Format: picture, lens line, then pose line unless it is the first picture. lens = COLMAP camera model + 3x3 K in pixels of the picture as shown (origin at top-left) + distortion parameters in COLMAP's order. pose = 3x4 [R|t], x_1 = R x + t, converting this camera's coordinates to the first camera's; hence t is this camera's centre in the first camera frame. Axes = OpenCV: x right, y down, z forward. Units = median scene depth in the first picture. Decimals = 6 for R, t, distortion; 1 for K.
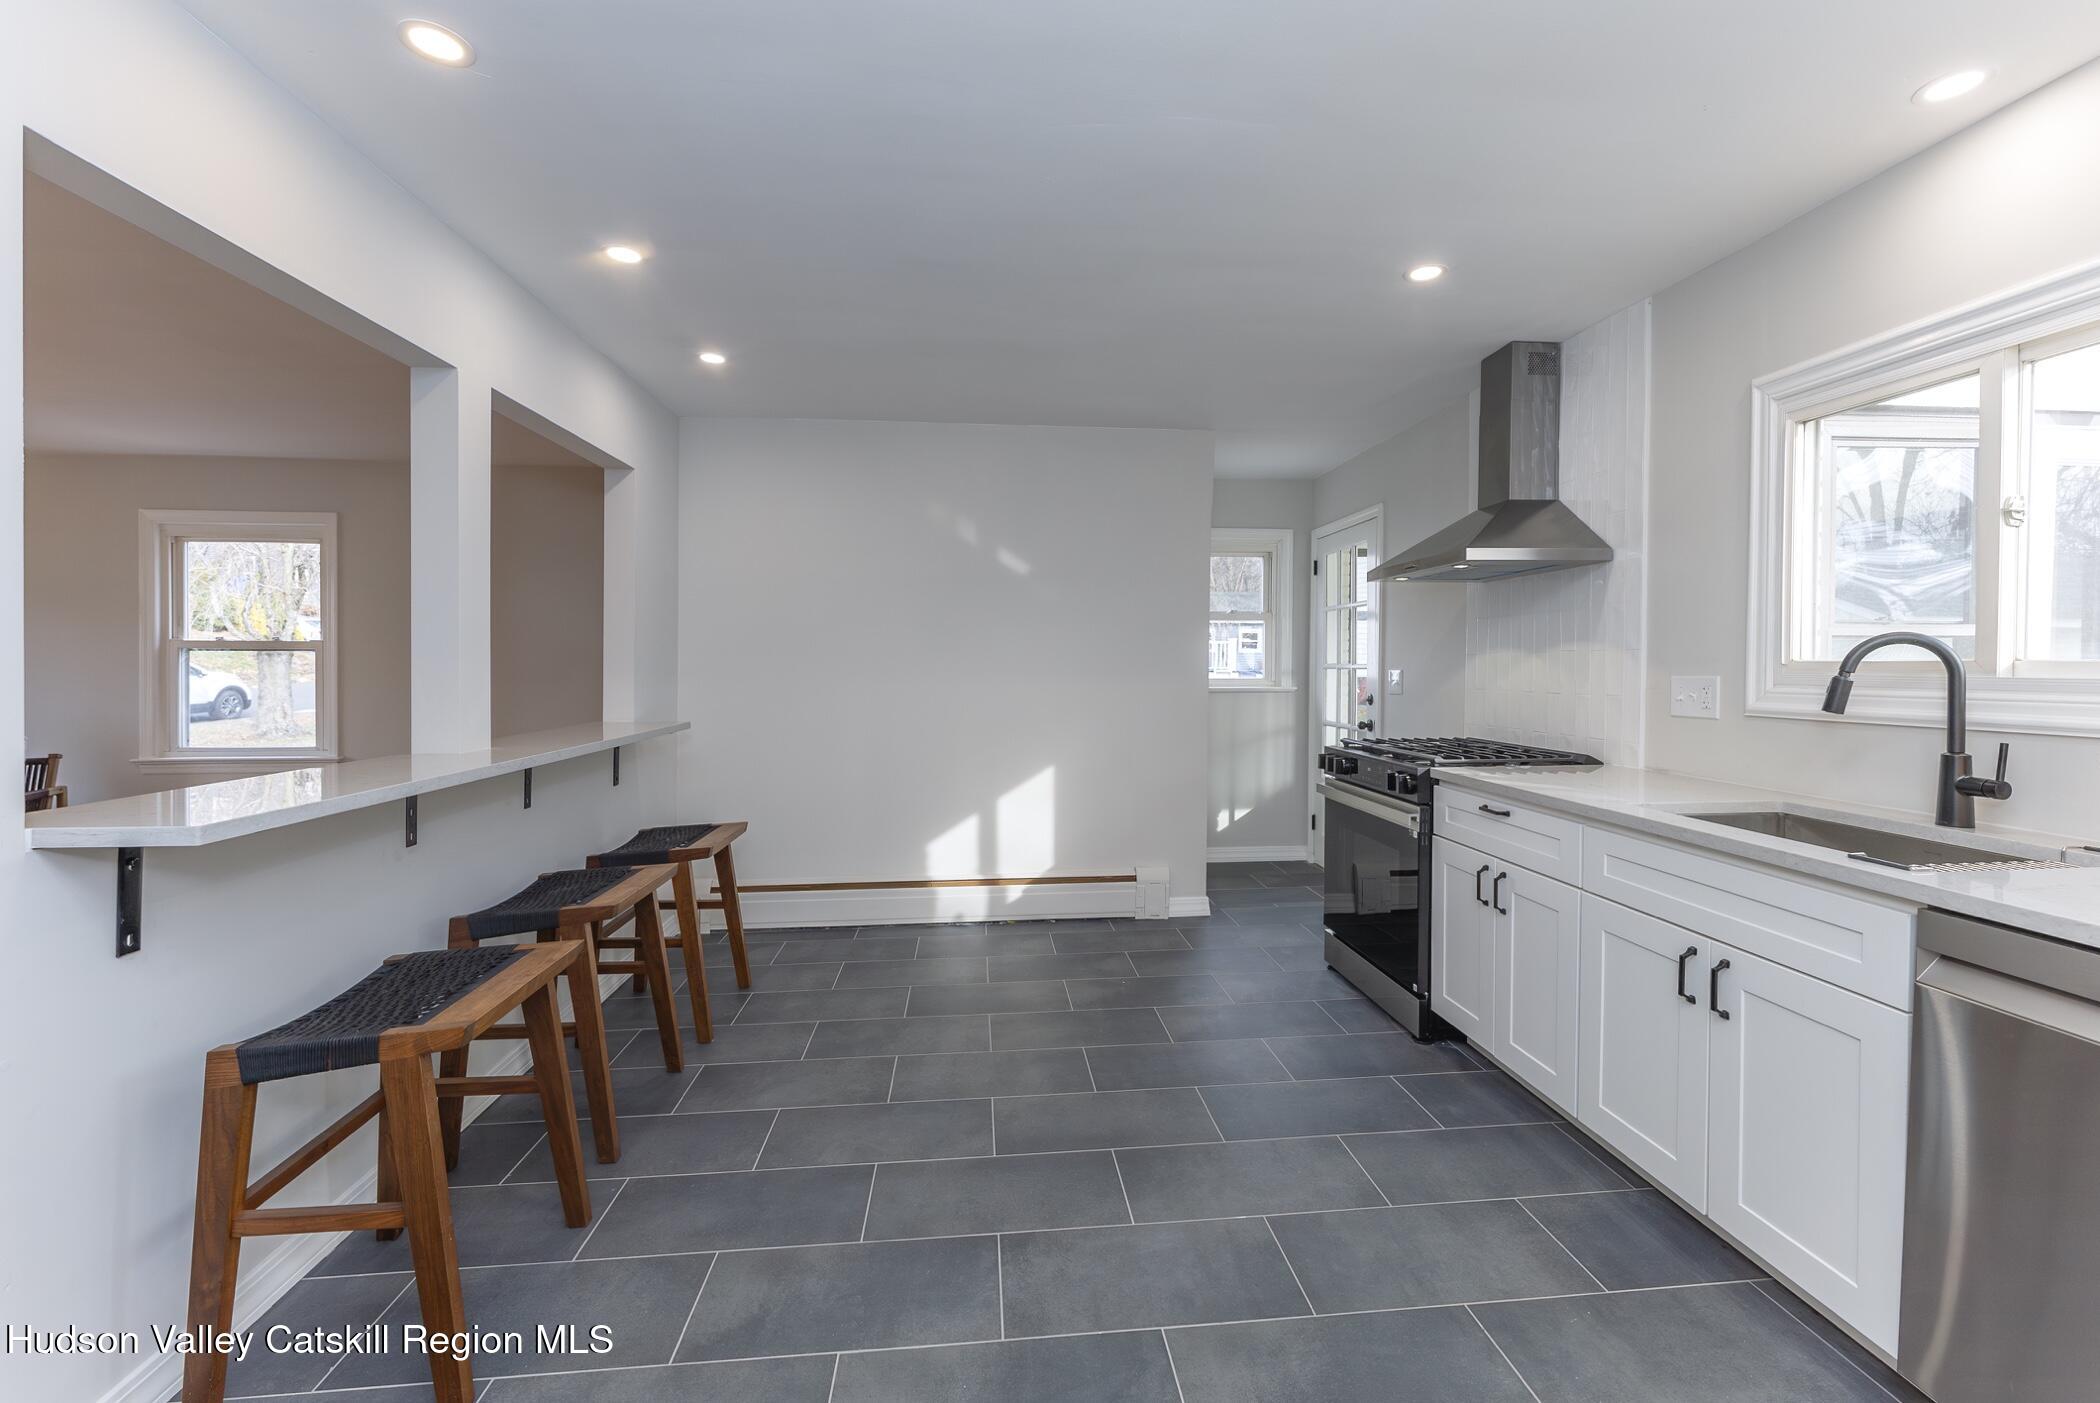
lens RADIAL K [[875.3, 0, 989.6], [0, 875.3, 668.7], [0, 0, 1]] dist [0.001397, 0.000135]
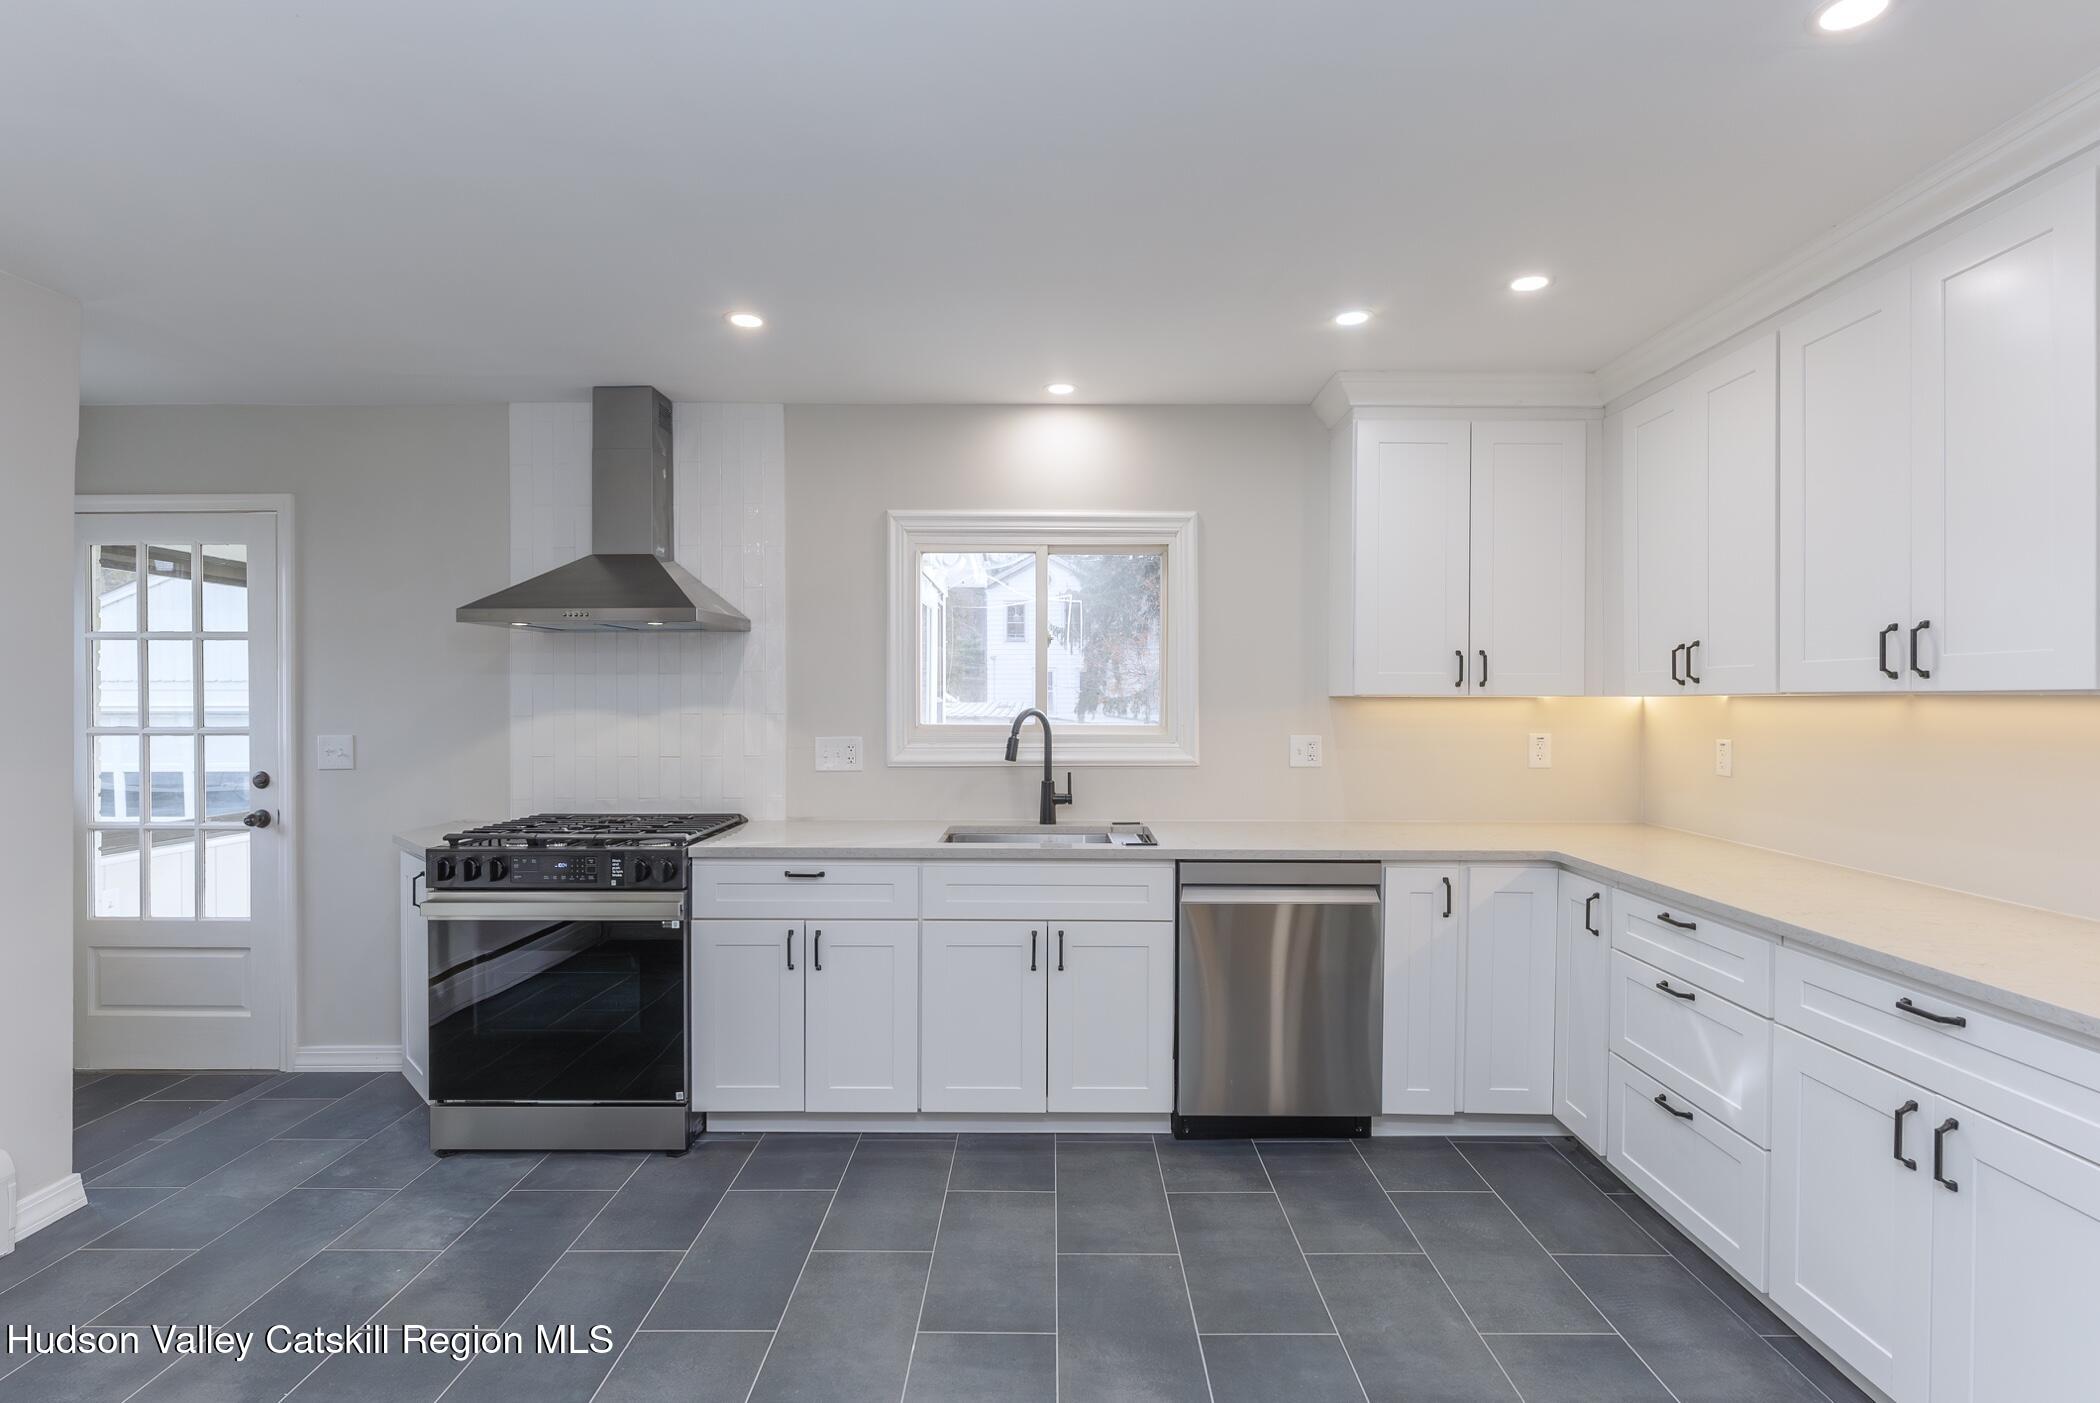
lens RADIAL K [[1053.7, 0, 1067.3], [0, 1053.7, 703.4], [0, 0, 1]] dist [-0.001599, -0.000326]
pose [[0.011172, -0.002948, 0.999933, -0.834078], [0.004522, 0.999986, 0.002897, -0.052198], [-0.999927, 0.004489, 0.011185, 0.848856]]
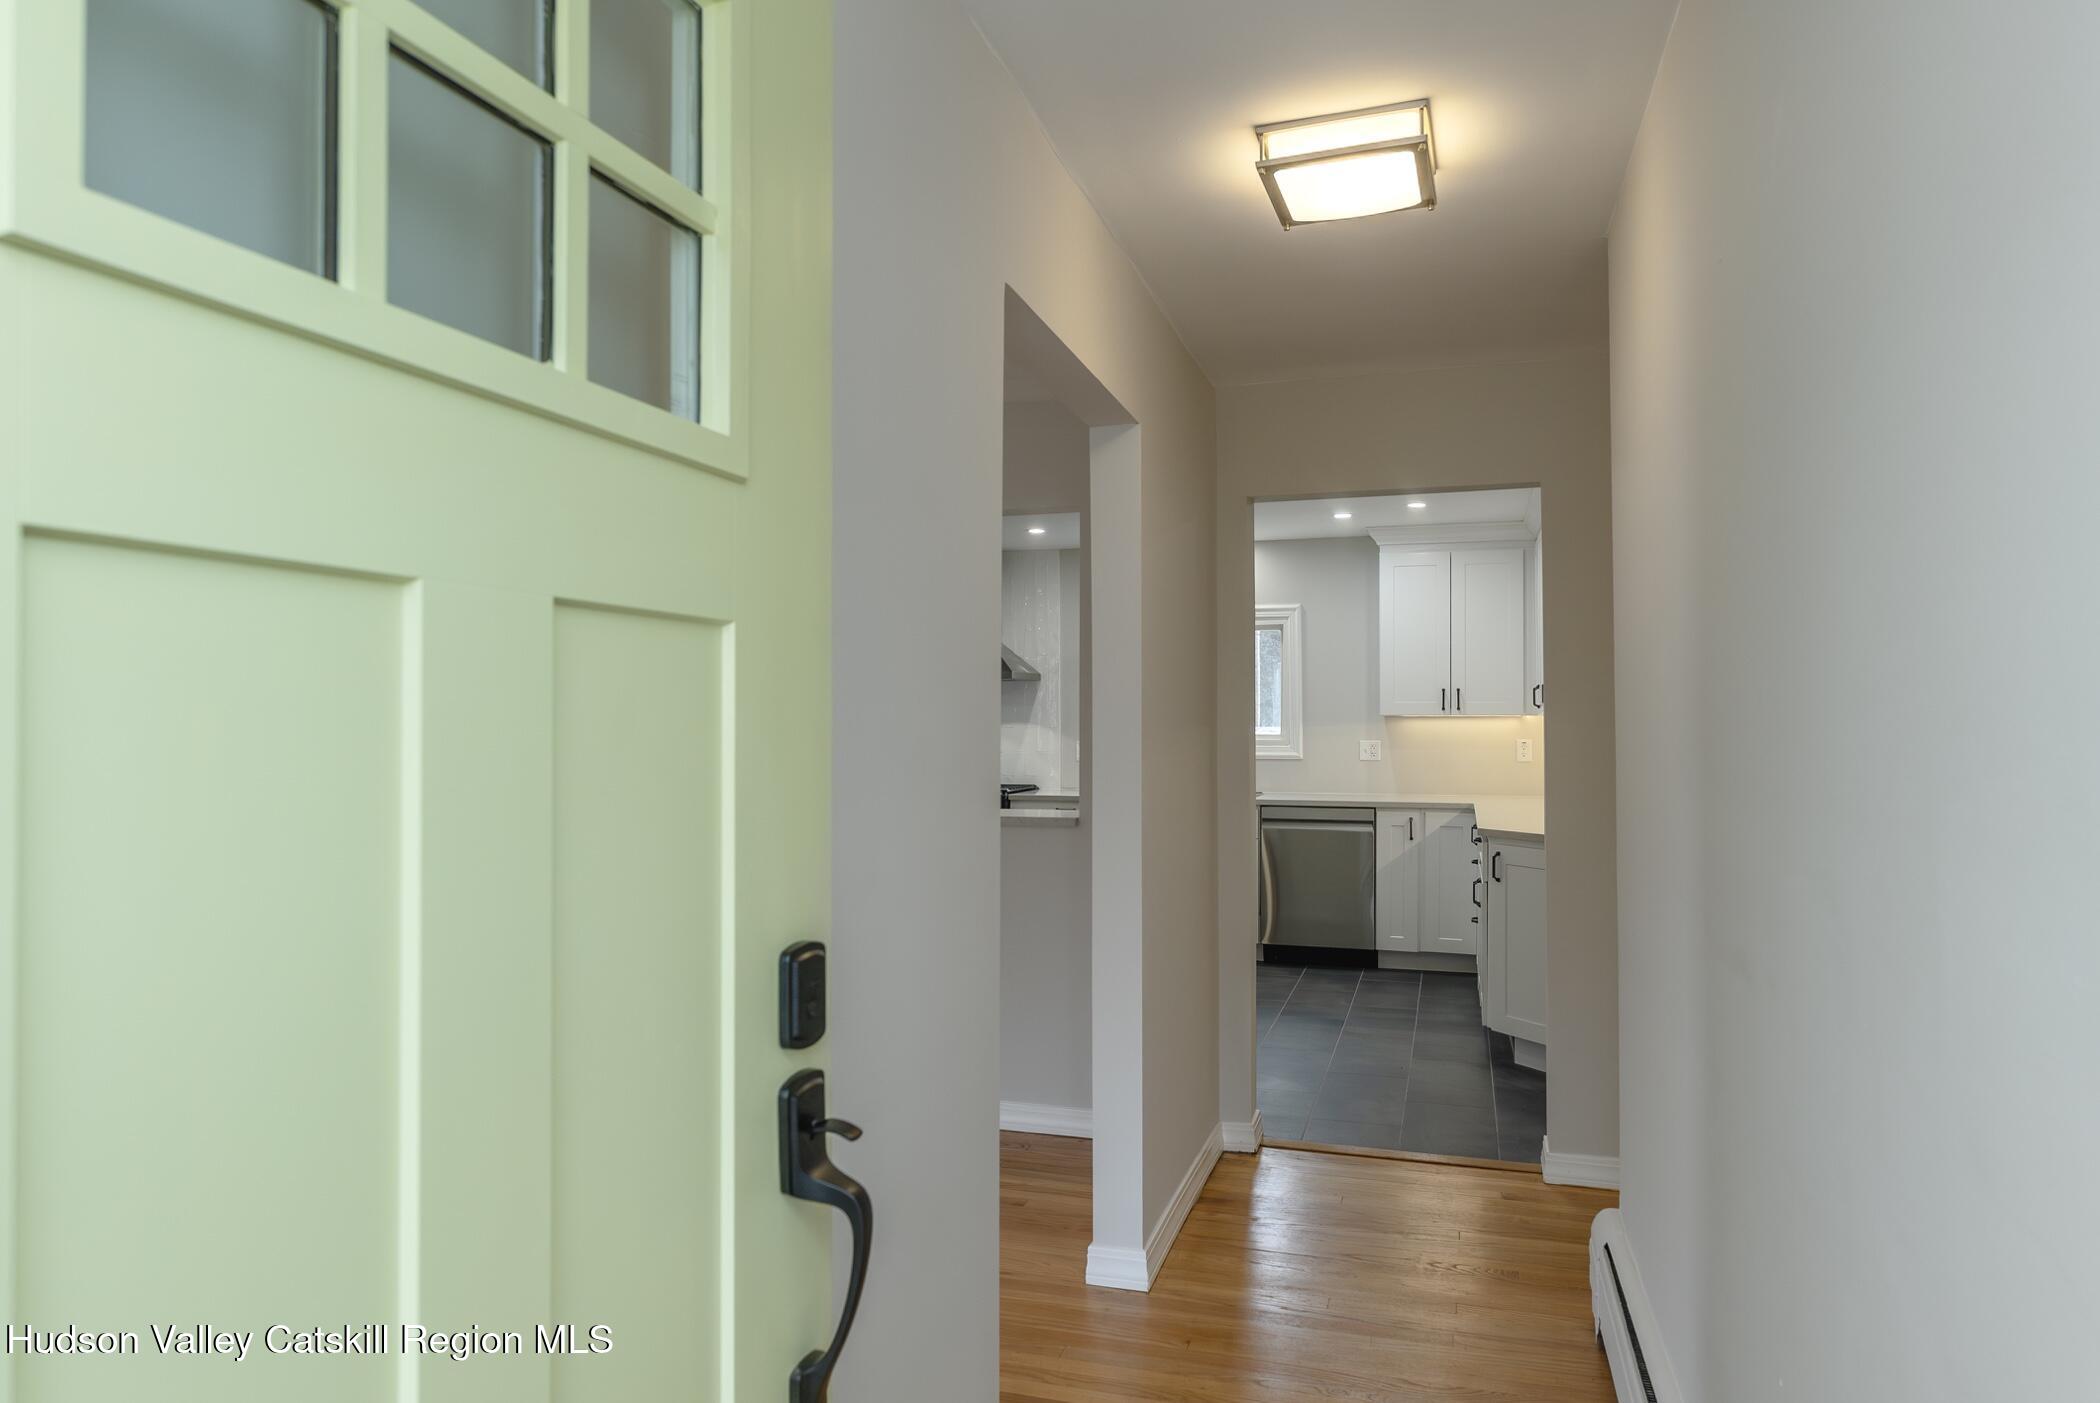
lens RADIAL K [[1432.9, 0, 1038.5], [0, 1432.9, 754.8], [0, 0, 1]] dist [0.003801, 0.001485]
pose [[0.324463, -0.020674, 0.945673, -3.163706], [0.005890, 0.999786, 0.019836, -0.034627], [-0.945880, -0.000866, 0.324515, 0.006666]]
